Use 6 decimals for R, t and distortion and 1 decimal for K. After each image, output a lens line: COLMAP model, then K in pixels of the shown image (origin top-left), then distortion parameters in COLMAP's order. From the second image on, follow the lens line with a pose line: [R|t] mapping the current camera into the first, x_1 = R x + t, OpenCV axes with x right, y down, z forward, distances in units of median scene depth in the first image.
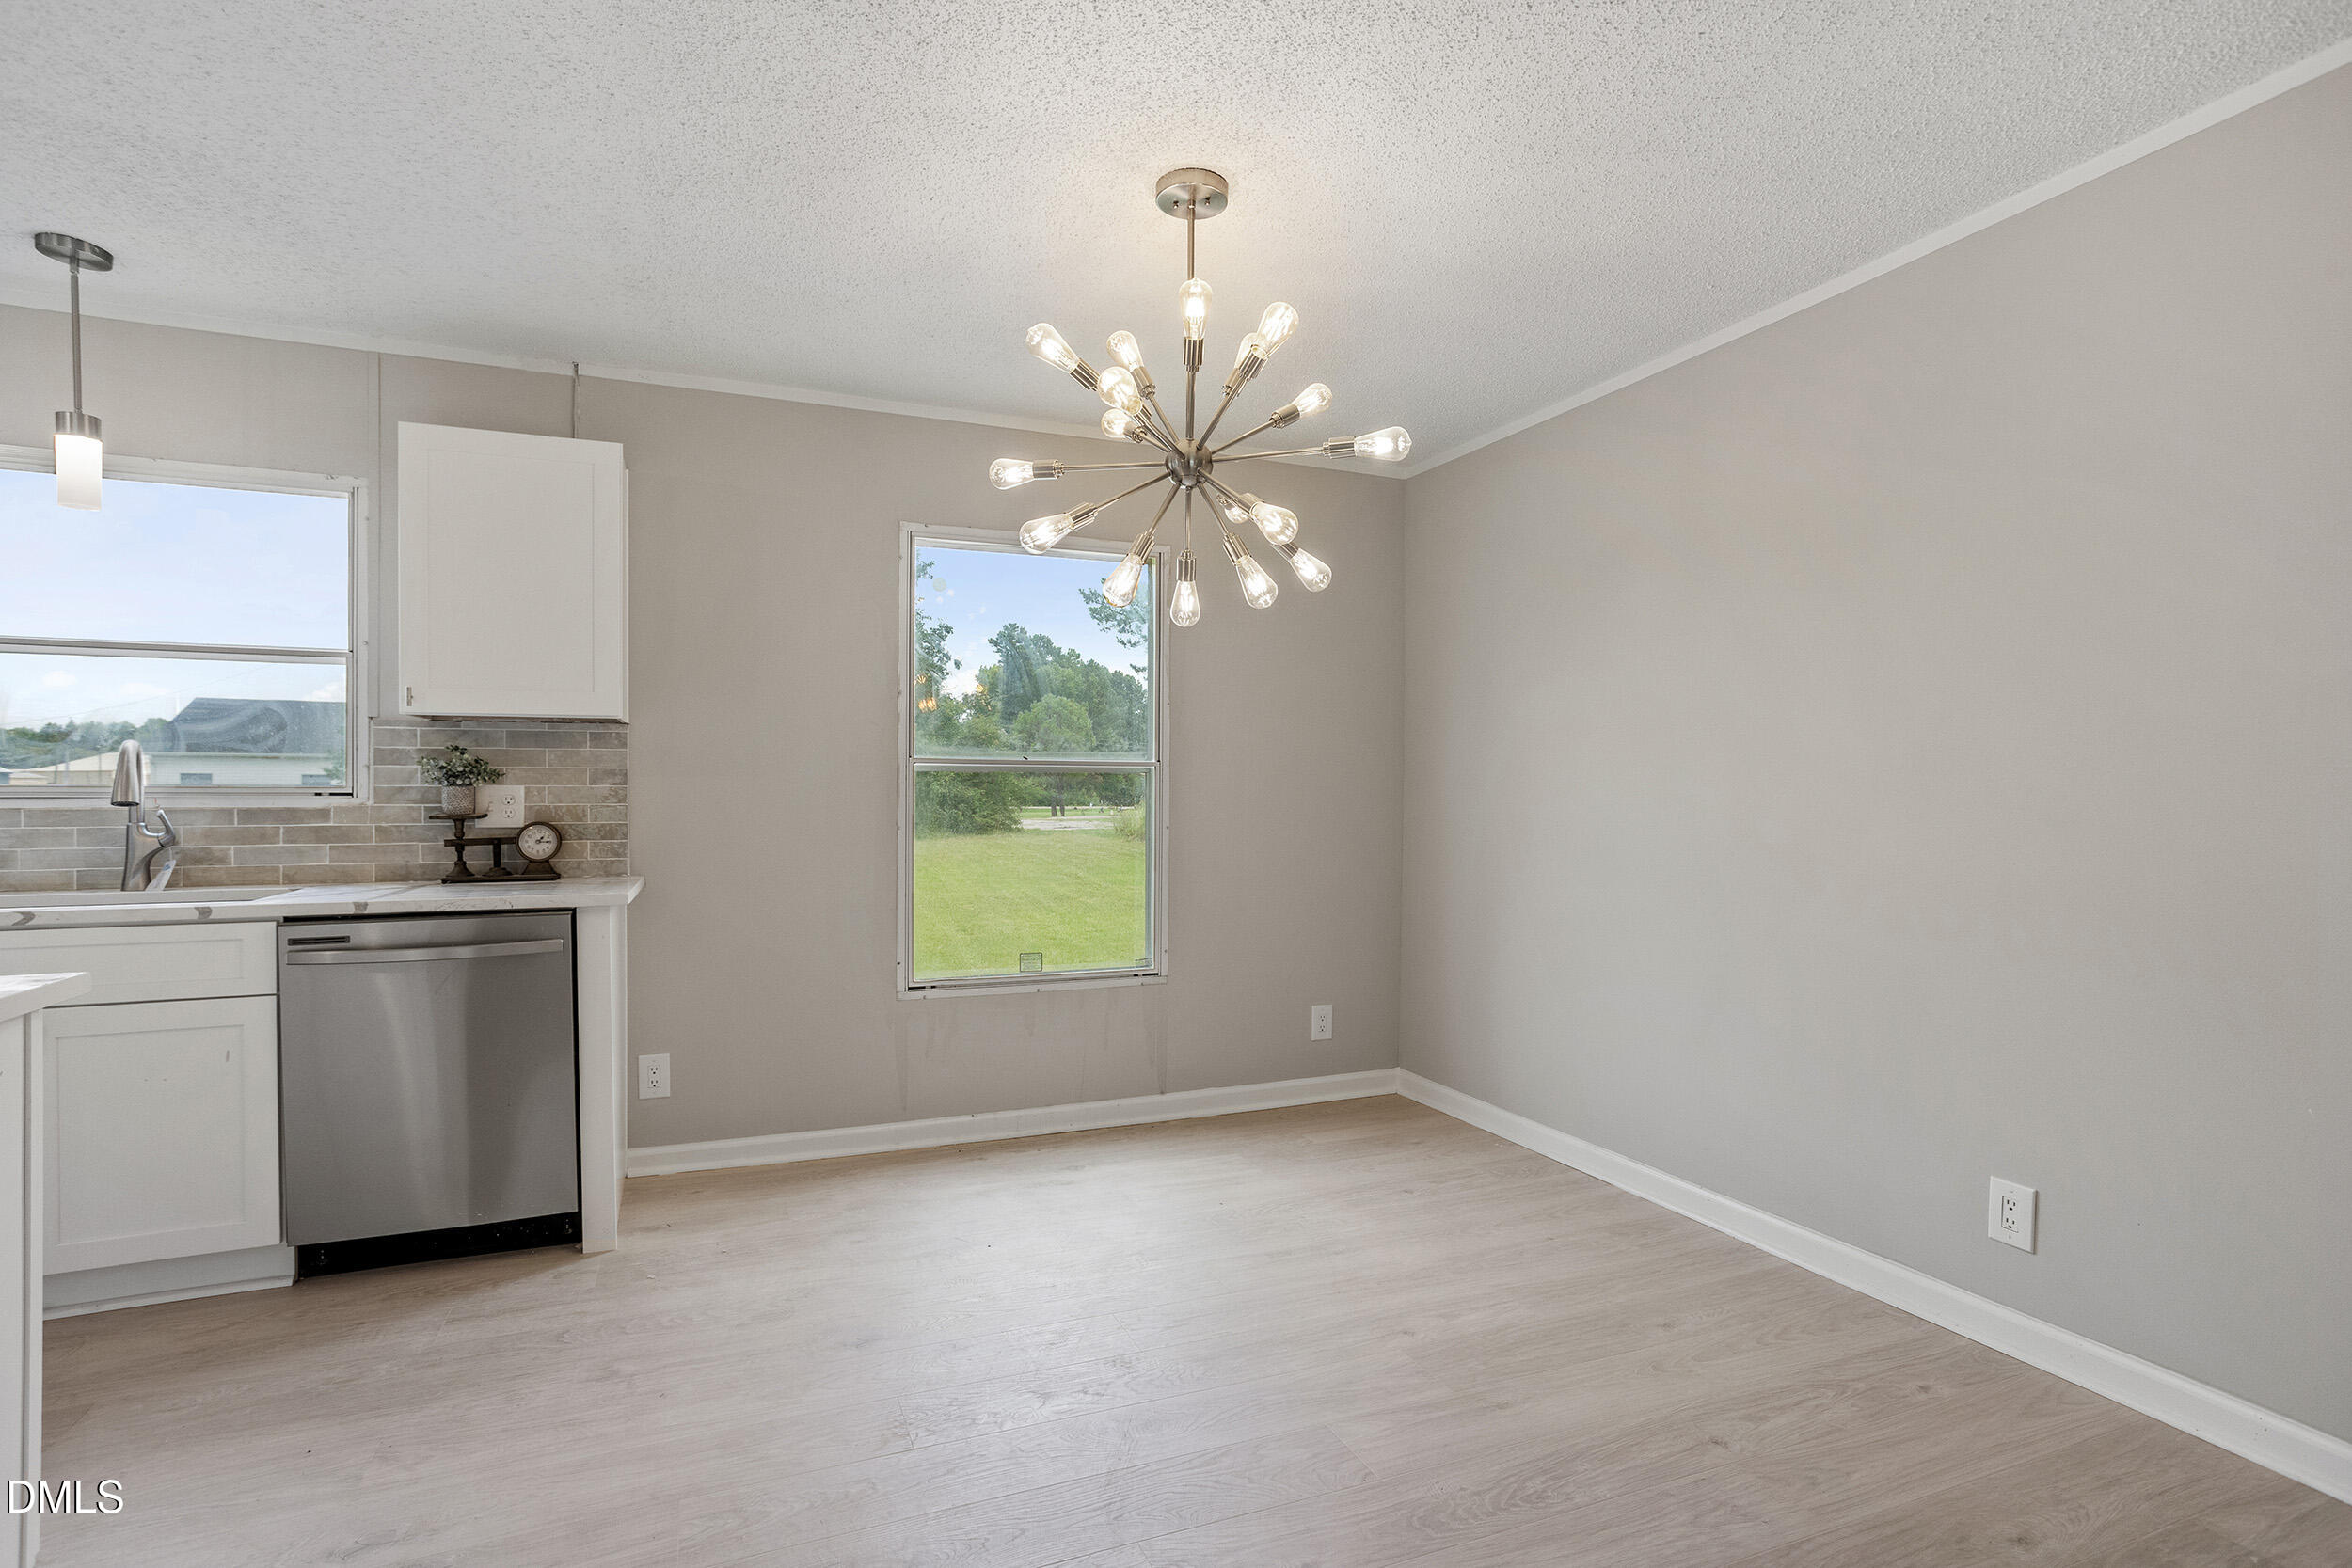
lens RADIAL K [[1151.9, 0, 1165.8], [0, 1151.9, 807.1], [0, 0, 1]] dist [-0.010851, 0.006907]
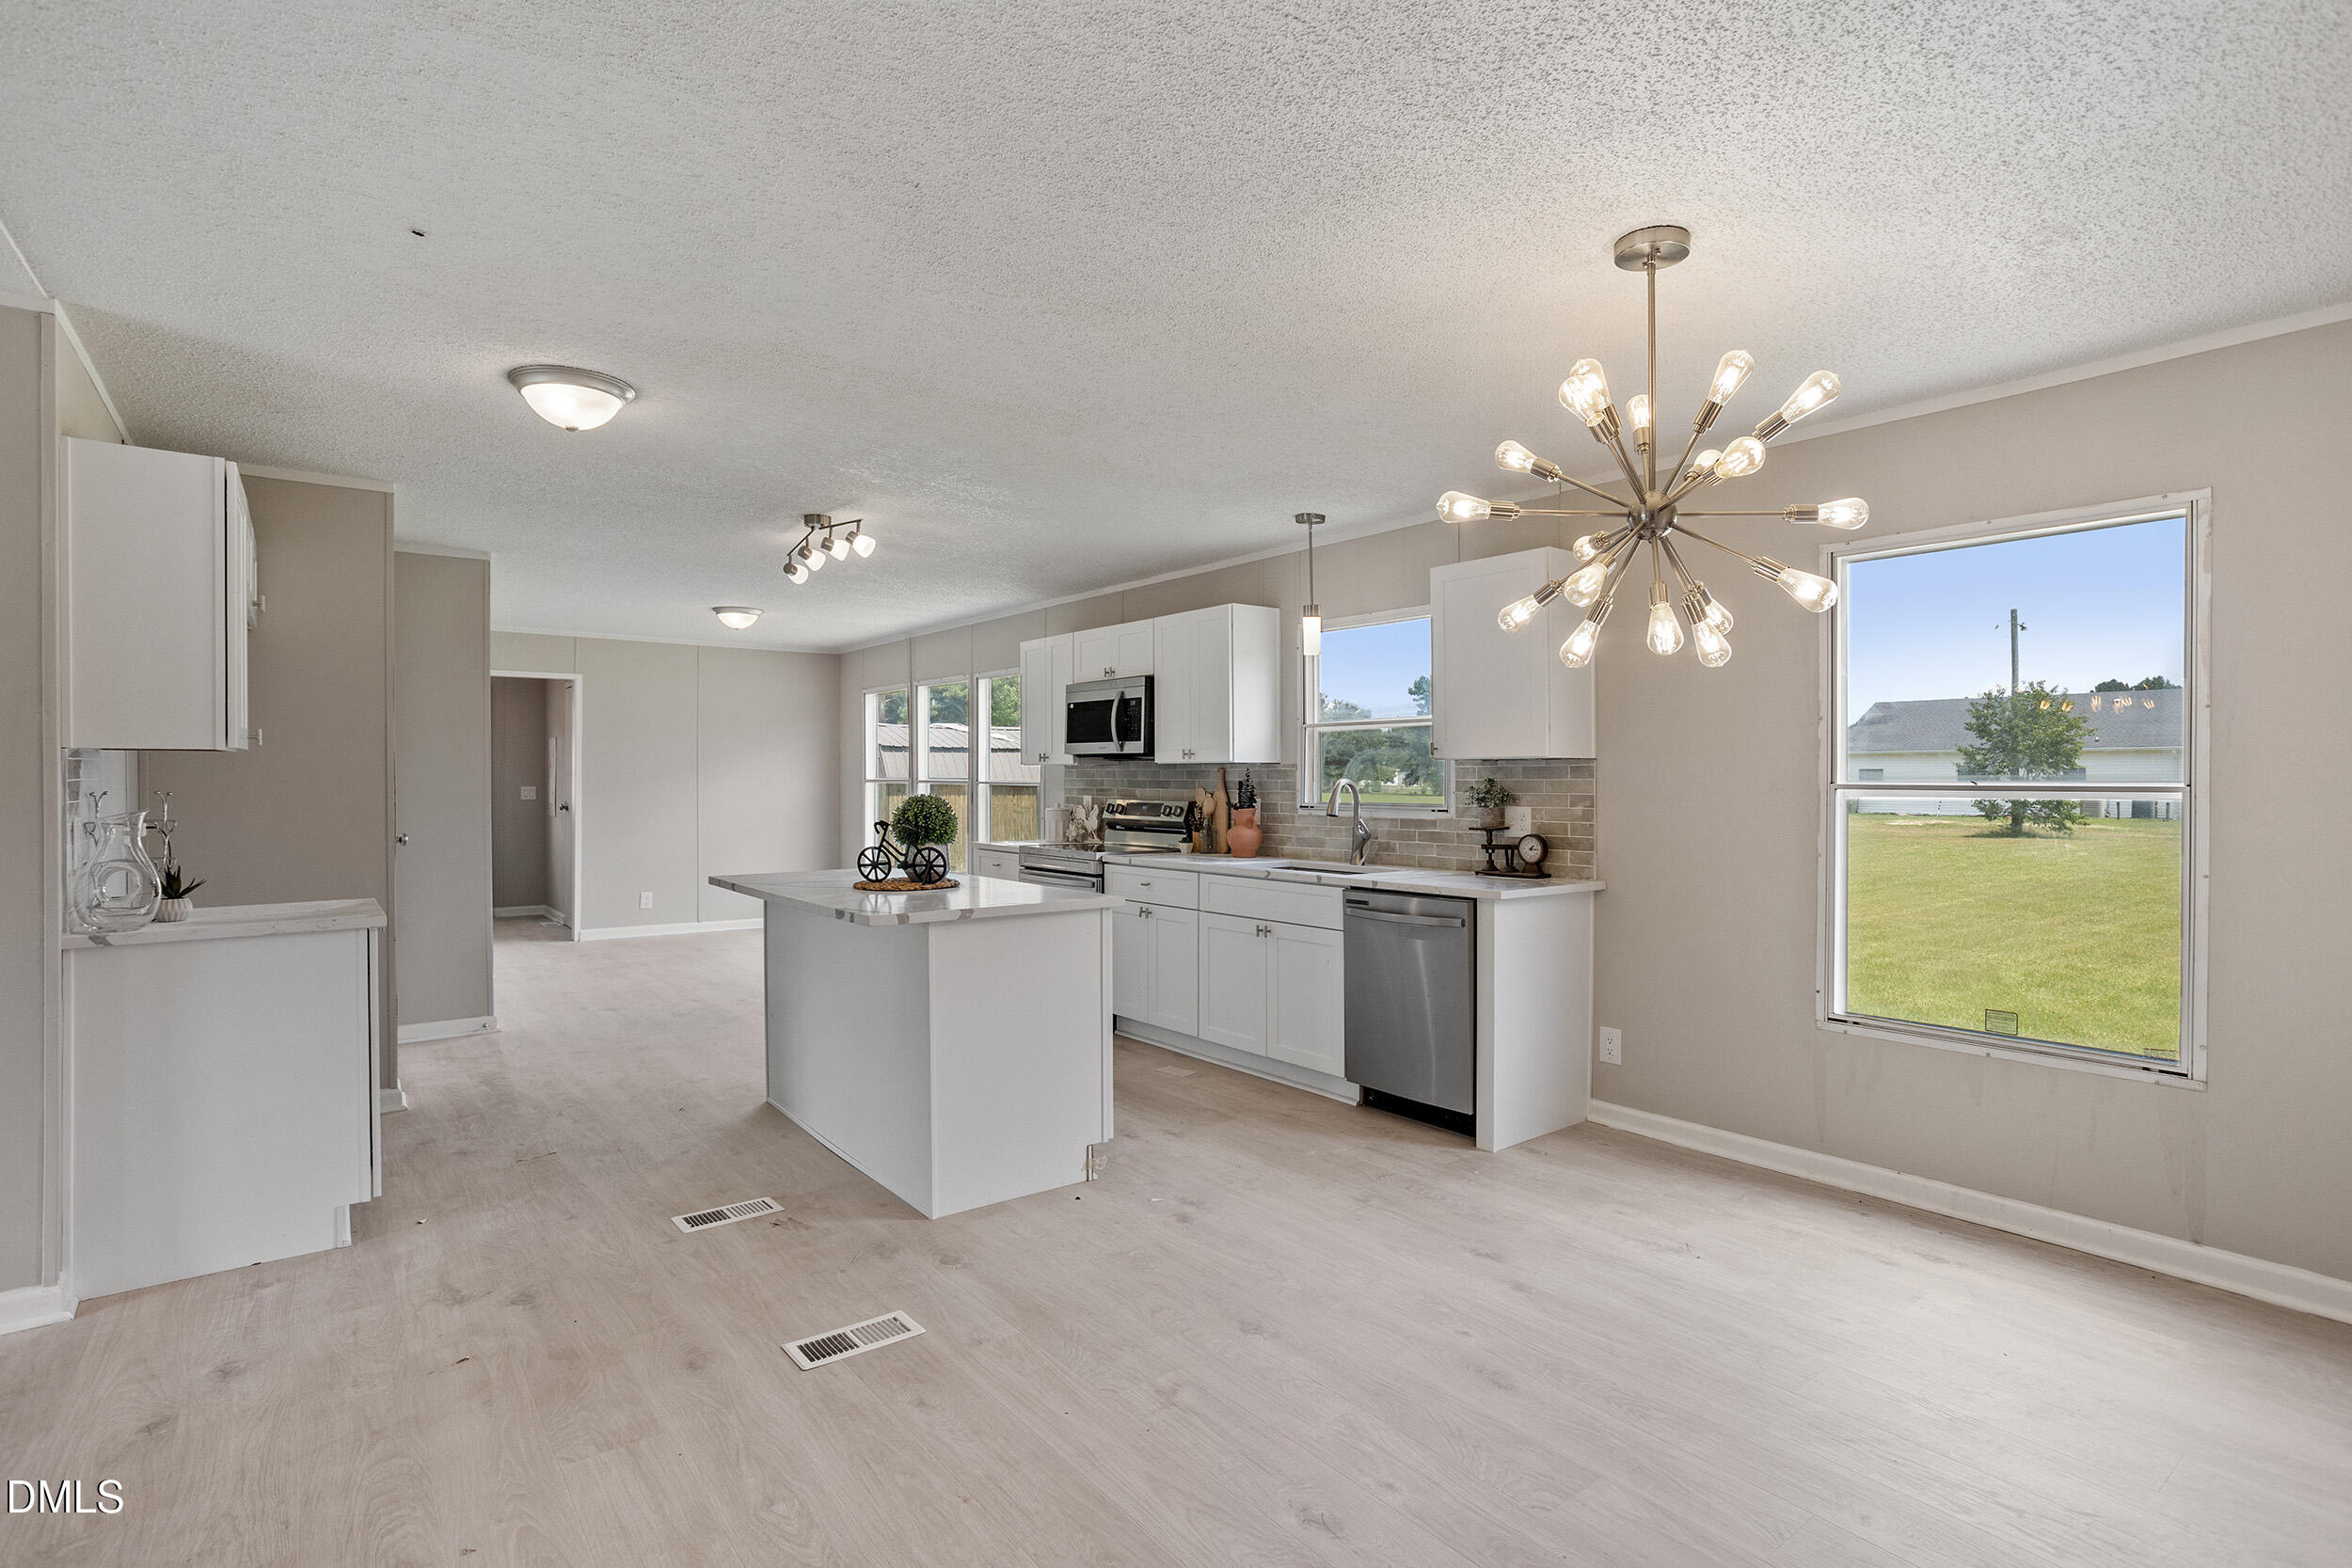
lens RADIAL K [[1125.3, 0, 1180.3], [0, 1125.3, 789.7], [0, 0, 1]] dist [-0.014156, 0.007705]
pose [[0.291030, 0.006058, -0.956695, 0.618371], [-0.012750, 0.999916, 0.002453, -0.038751], [0.956629, 0.011483, 0.291083, 0.228570]]
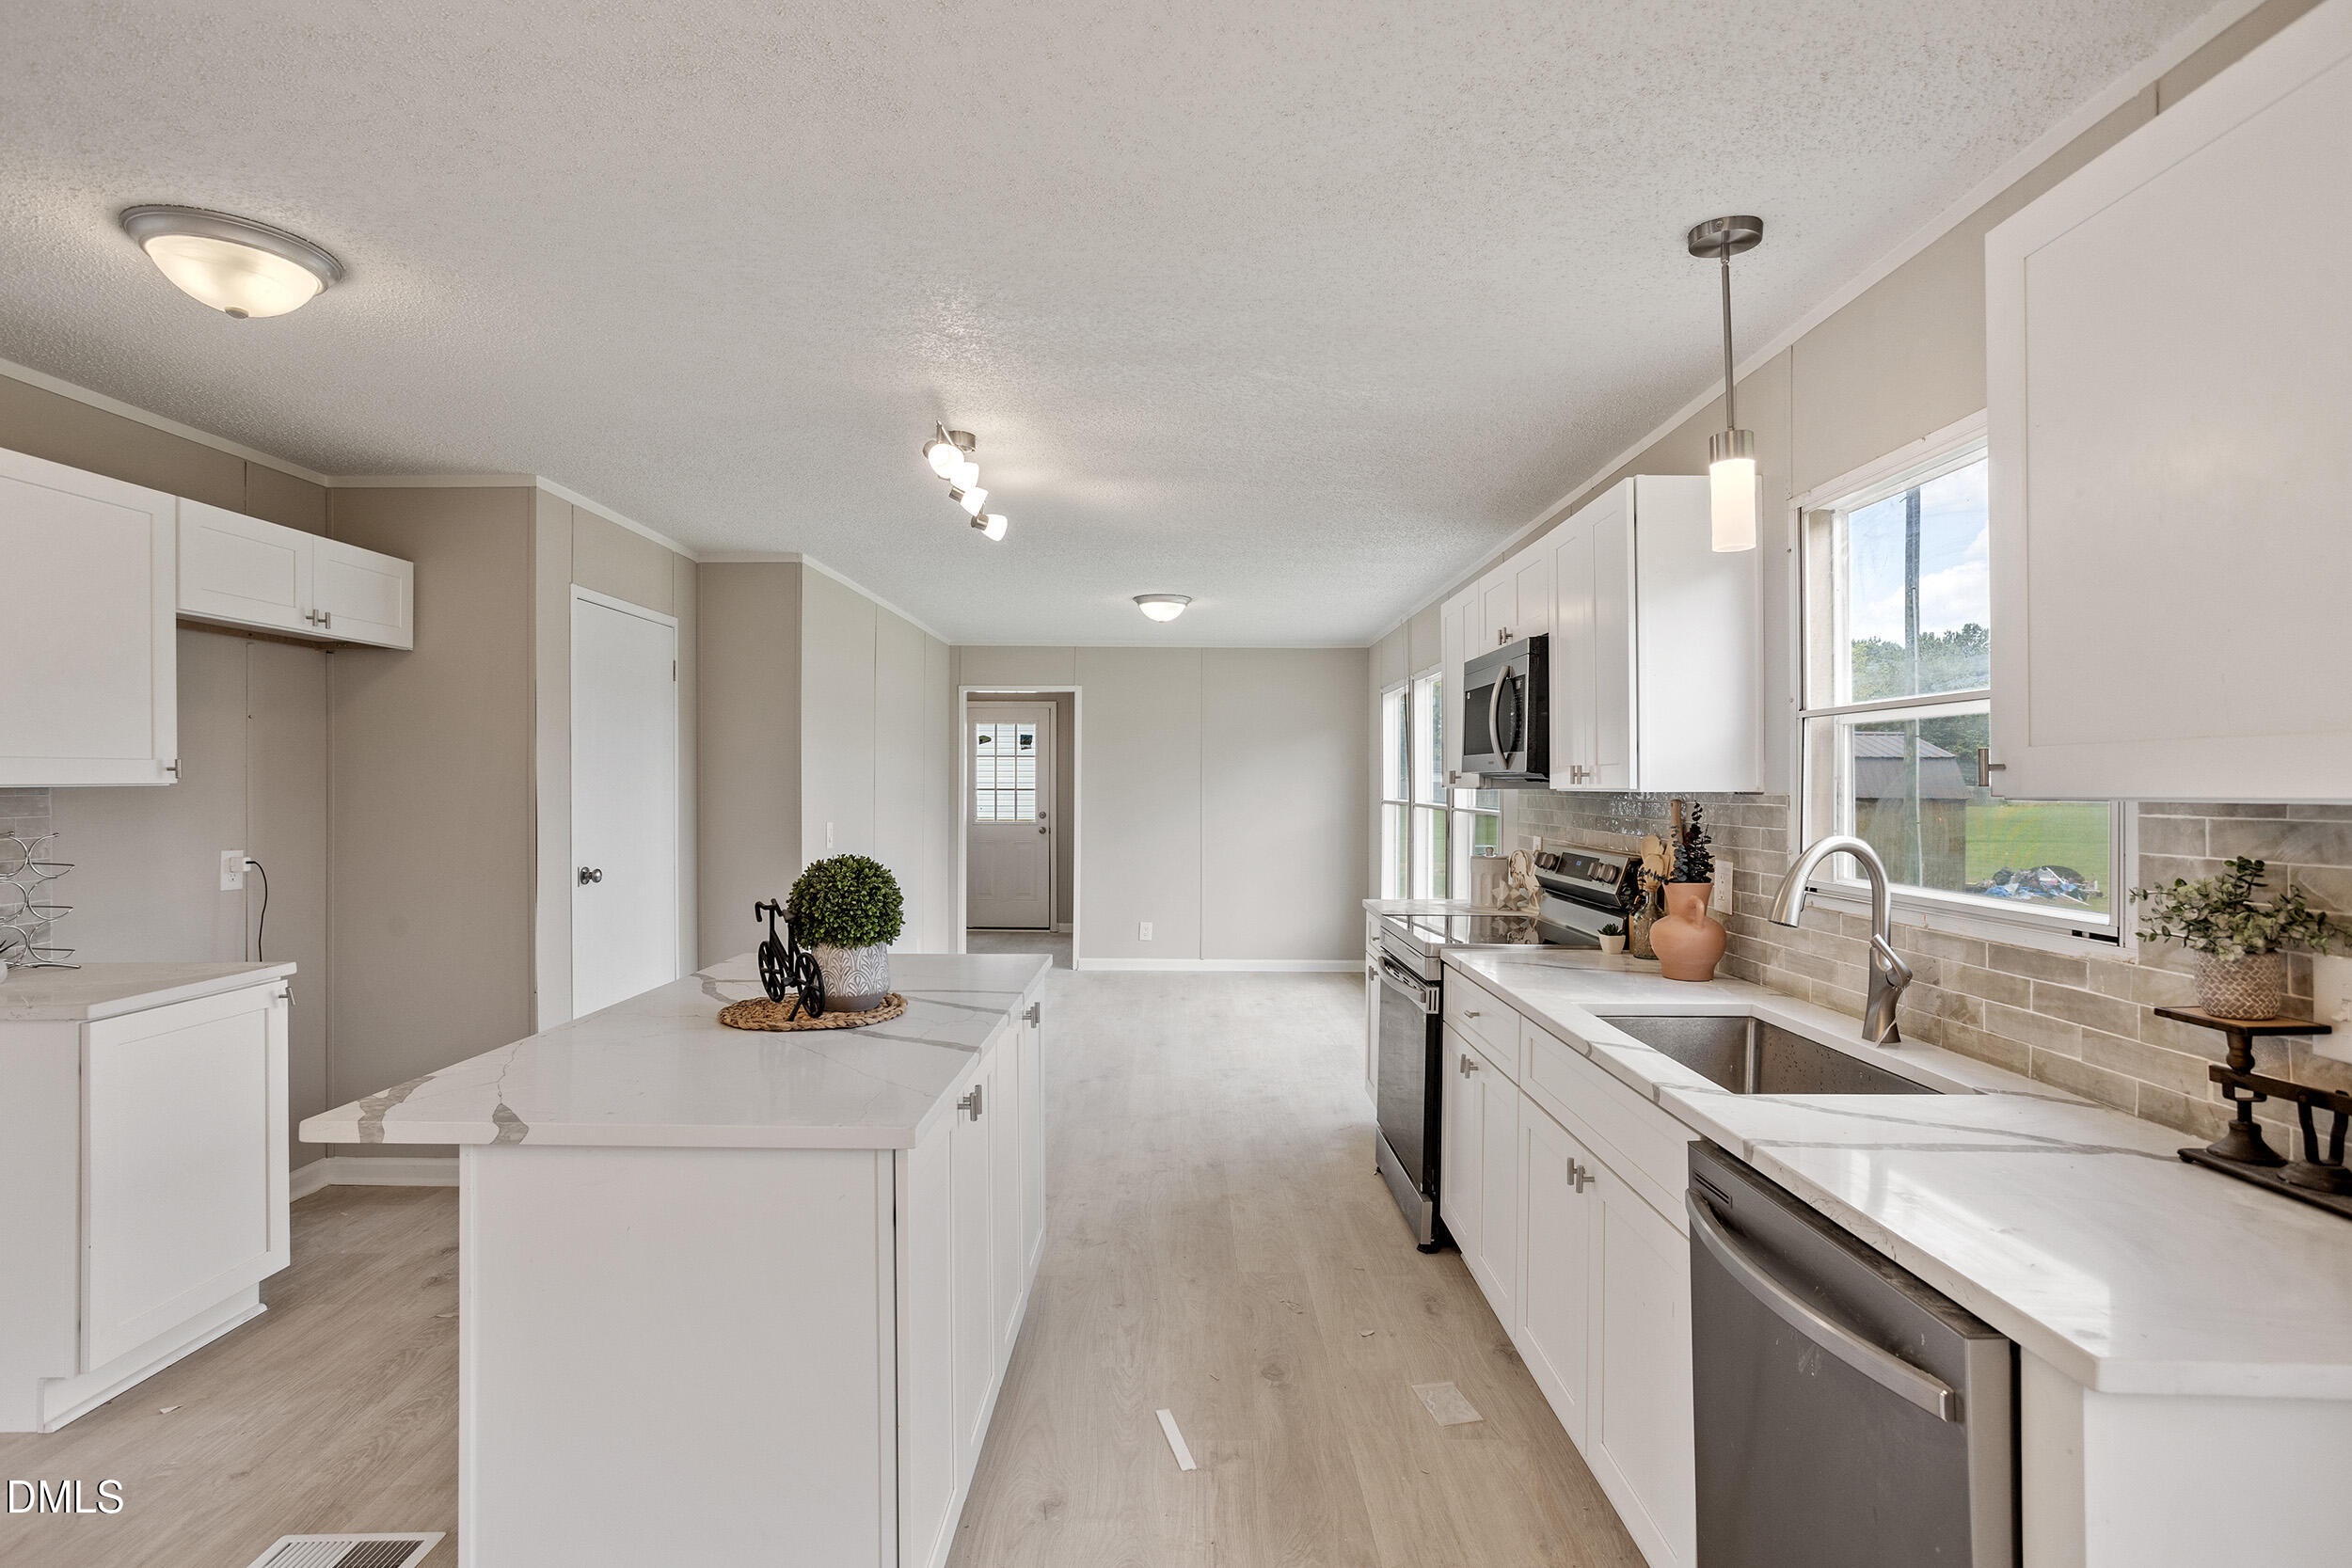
lens RADIAL K [[1125.3, 0, 1195.9], [0, 1125.3, 783.8], [0, 0, 1]] dist [-0.014156, 0.007705]
pose [[-0.345436, -0.006276, -0.938421, -0.070377], [-0.019703, 0.999806, 0.000566, -0.076575], [0.938235, 0.018685, -0.345493, 0.780364]]
